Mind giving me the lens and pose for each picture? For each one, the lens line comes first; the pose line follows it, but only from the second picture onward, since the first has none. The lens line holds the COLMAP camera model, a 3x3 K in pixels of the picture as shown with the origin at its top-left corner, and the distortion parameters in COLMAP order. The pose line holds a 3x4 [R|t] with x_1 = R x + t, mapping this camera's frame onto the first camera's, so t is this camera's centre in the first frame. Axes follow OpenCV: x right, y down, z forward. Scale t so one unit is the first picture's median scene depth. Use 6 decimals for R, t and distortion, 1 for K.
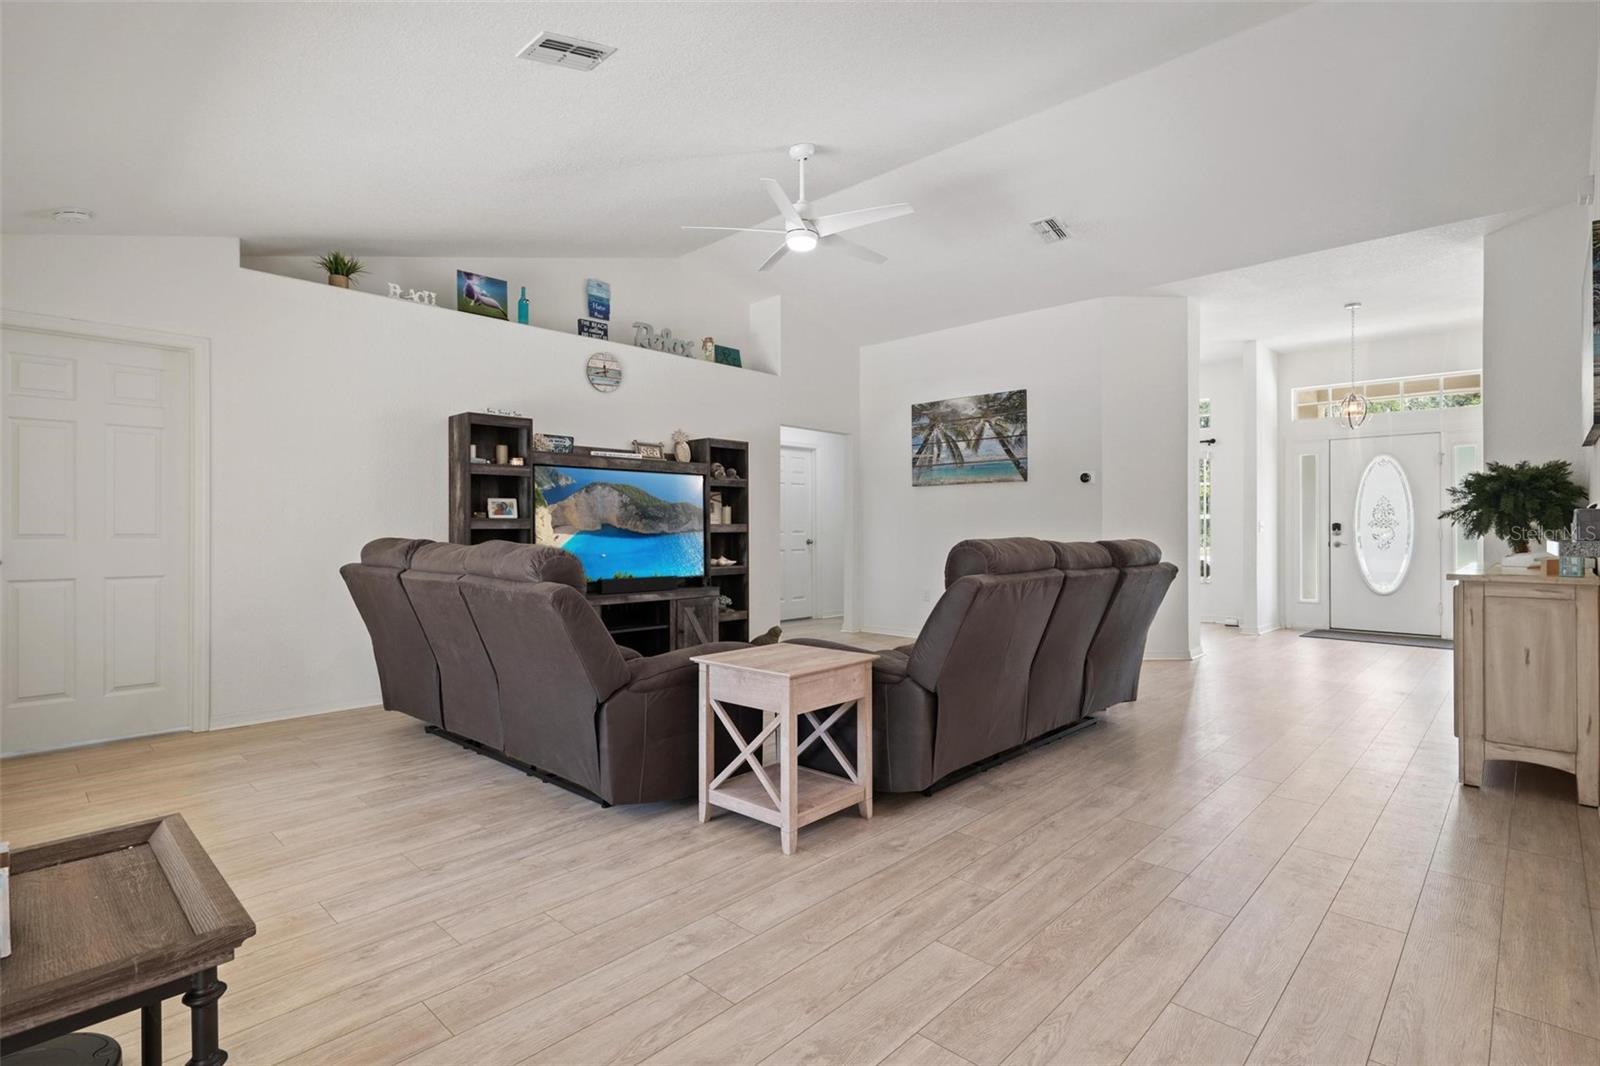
lens RADIAL K [[783.7, 0, 800.0], [0, 783.7, 533.0], [0, 0, 1]] dist [-0.000480, -0.000657]
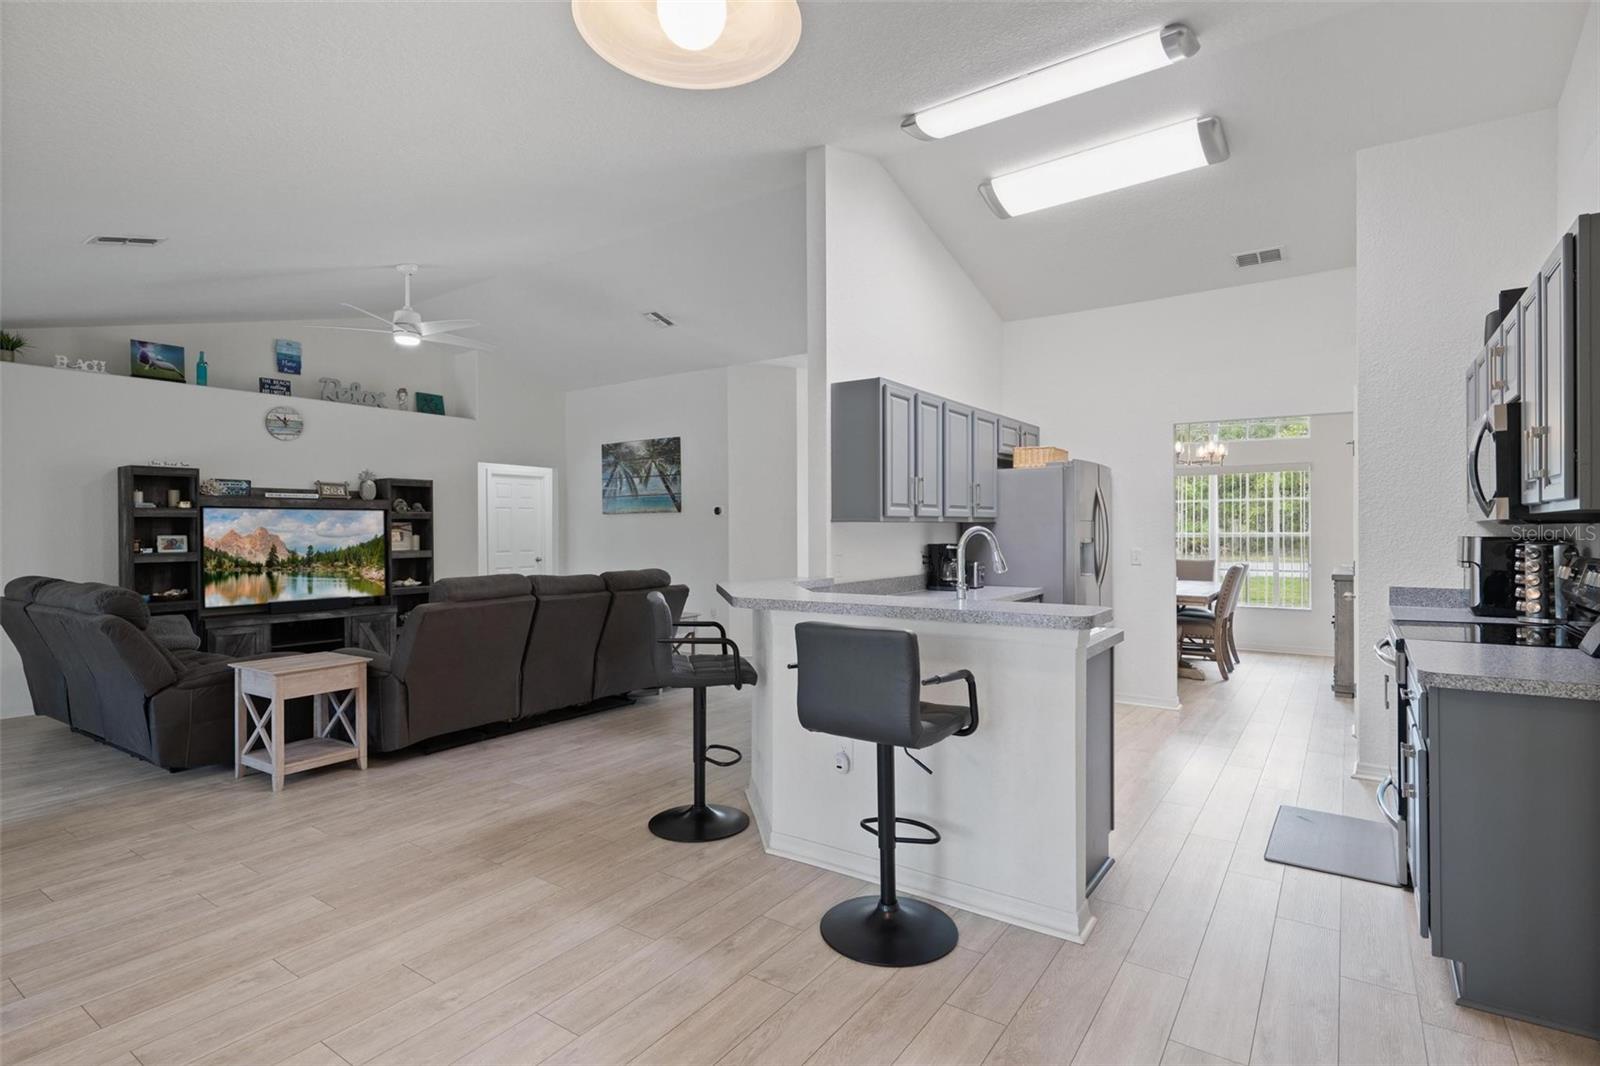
lens RADIAL K [[796.9, 0, 800.0], [0, 796.9, 533.0], [0, 0, 1]] dist [-0.000105, -0.000359]
pose [[0.987488, -0.005868, 0.157584, 0.326482], [0.006278, 0.999978, -0.002099, -0.035258], [-0.157568, 0.003062, 0.987503, -0.298945]]
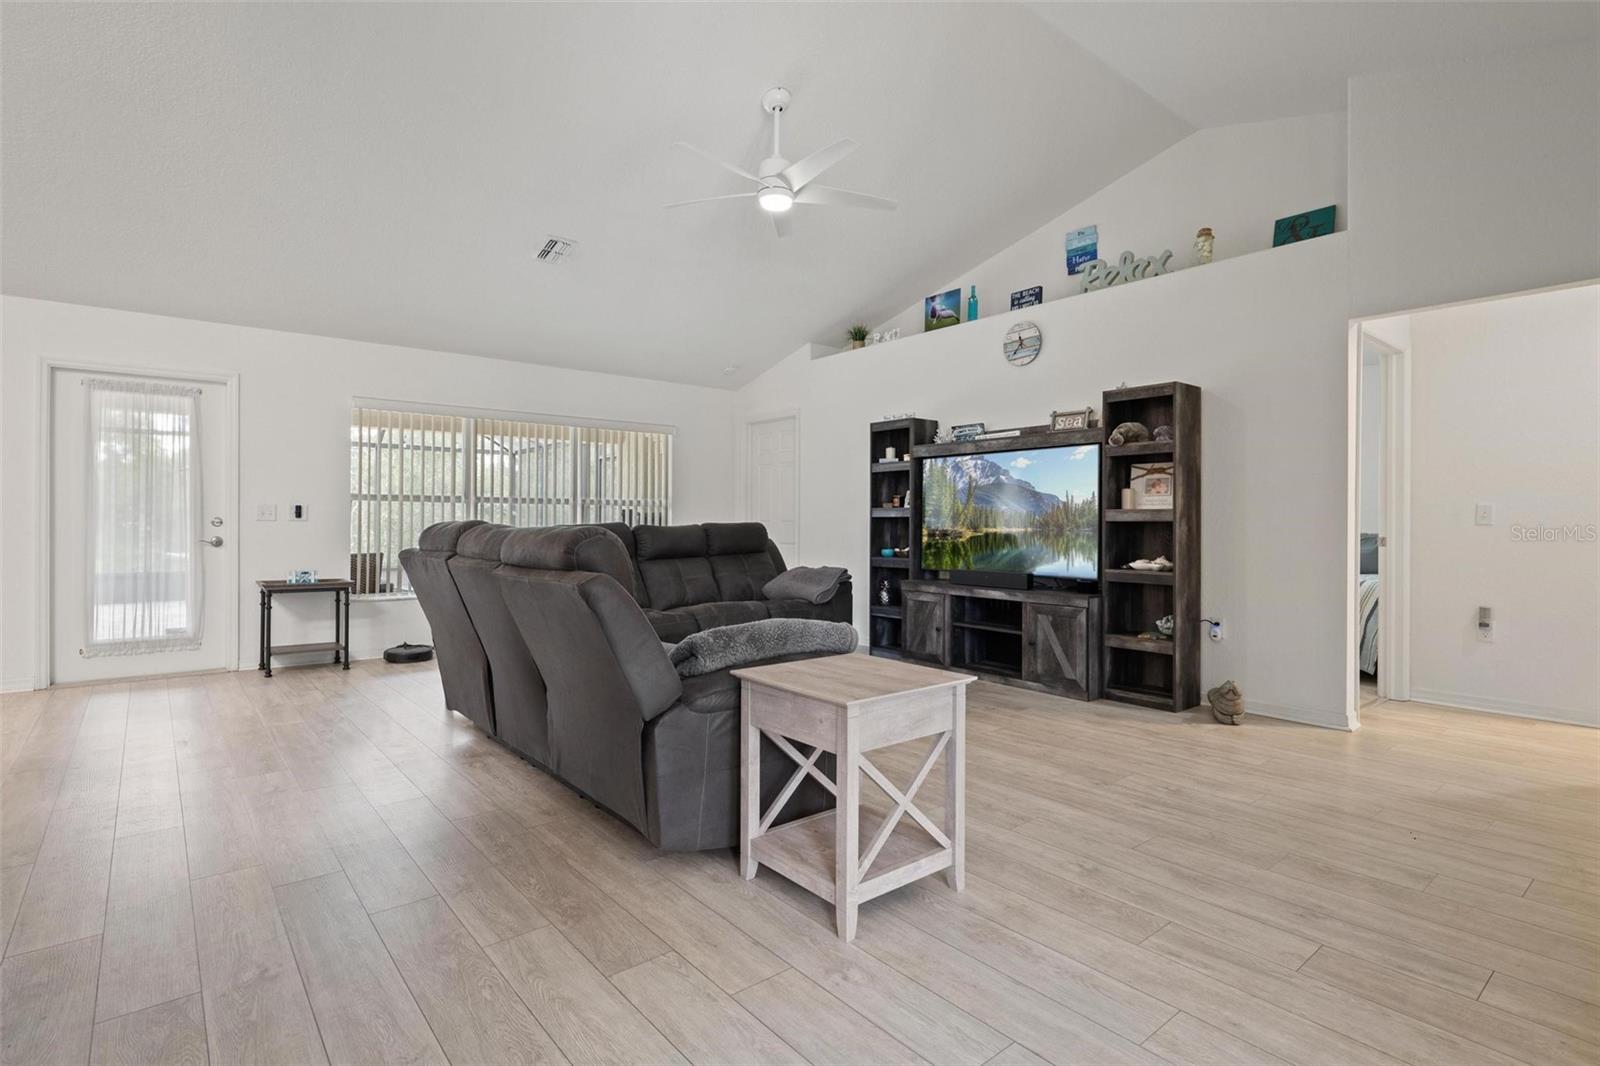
lens RADIAL K [[789.0, 0, 800.0], [0, 789.0, 533.0], [0, 0, 1]] dist [-0.001867, -0.000255]
pose [[-0.124239, 0.010816, -0.992193, 0.698348], [-0.010255, 0.999873, 0.012184, 0.004781], [0.992199, 0.011689, -0.124112, 0.876584]]
